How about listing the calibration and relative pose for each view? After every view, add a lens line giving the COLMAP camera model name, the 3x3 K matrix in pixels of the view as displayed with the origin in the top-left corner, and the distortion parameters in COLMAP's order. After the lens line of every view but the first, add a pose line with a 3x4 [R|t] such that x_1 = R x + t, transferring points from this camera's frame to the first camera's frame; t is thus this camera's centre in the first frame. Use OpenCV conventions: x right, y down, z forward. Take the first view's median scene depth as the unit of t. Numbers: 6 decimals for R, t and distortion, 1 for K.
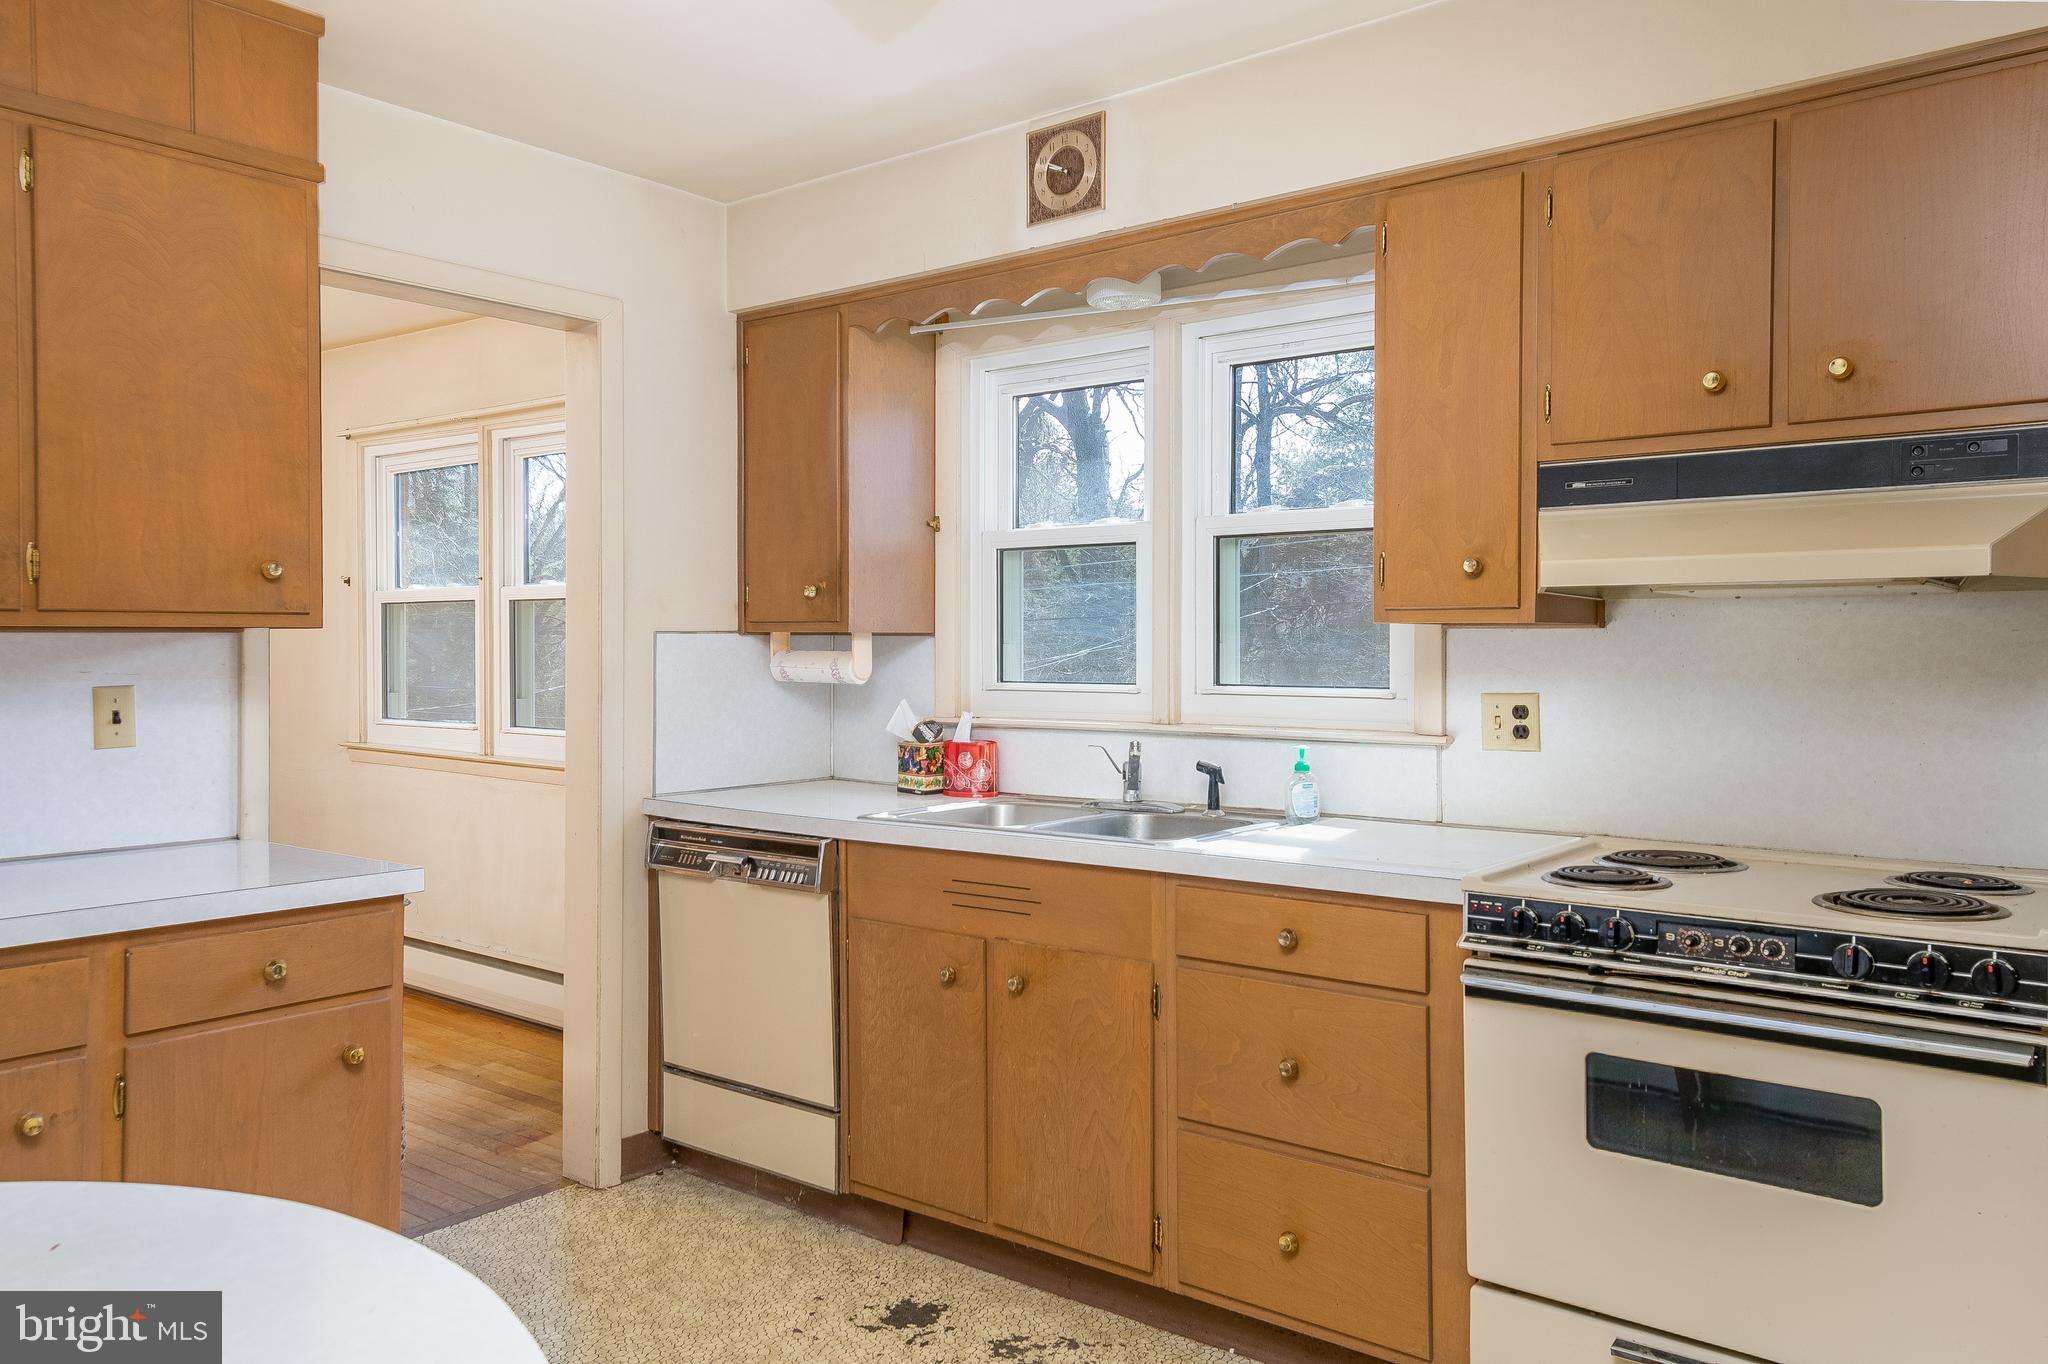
lens RADIAL K [[1562.6, 0, 1023.5], [0, 1562.6, 677.7], [0, 0, 1]] dist [0.005530, 0.001294]
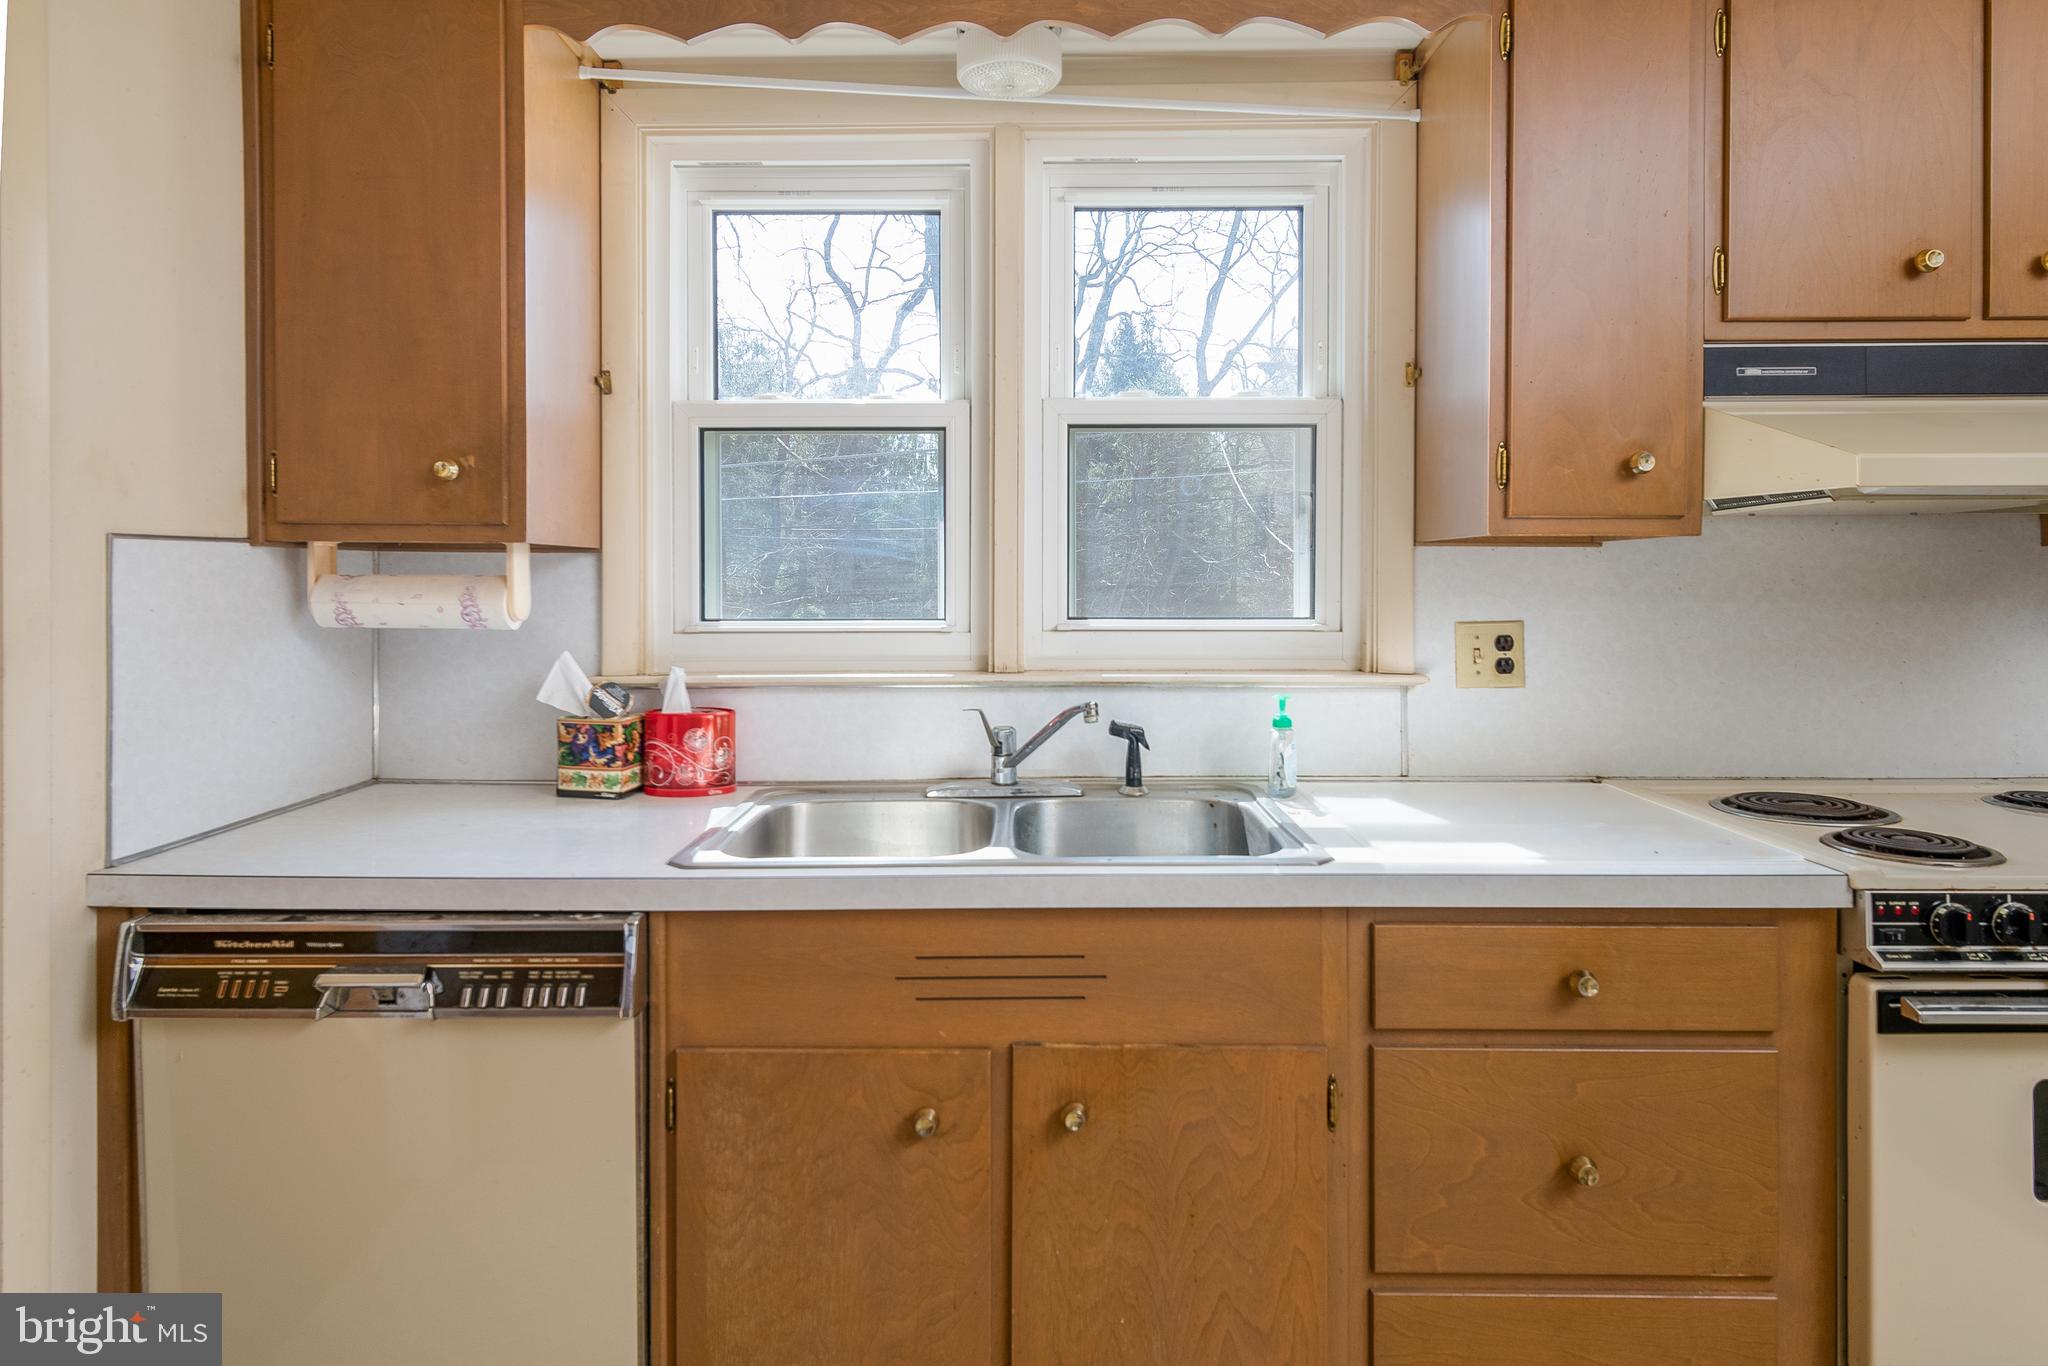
lens RADIAL K [[1216.6, 0, 1026.1], [0, 1216.6, 601.8], [0, 0, 1]] dist [0.006445, 0.001392]
pose [[0.778831, -0.012297, 0.627113, -0.265139], [0.013821, 0.999902, 0.002443, -0.005249], [-0.627081, 0.006764, 0.778924, 0.541807]]
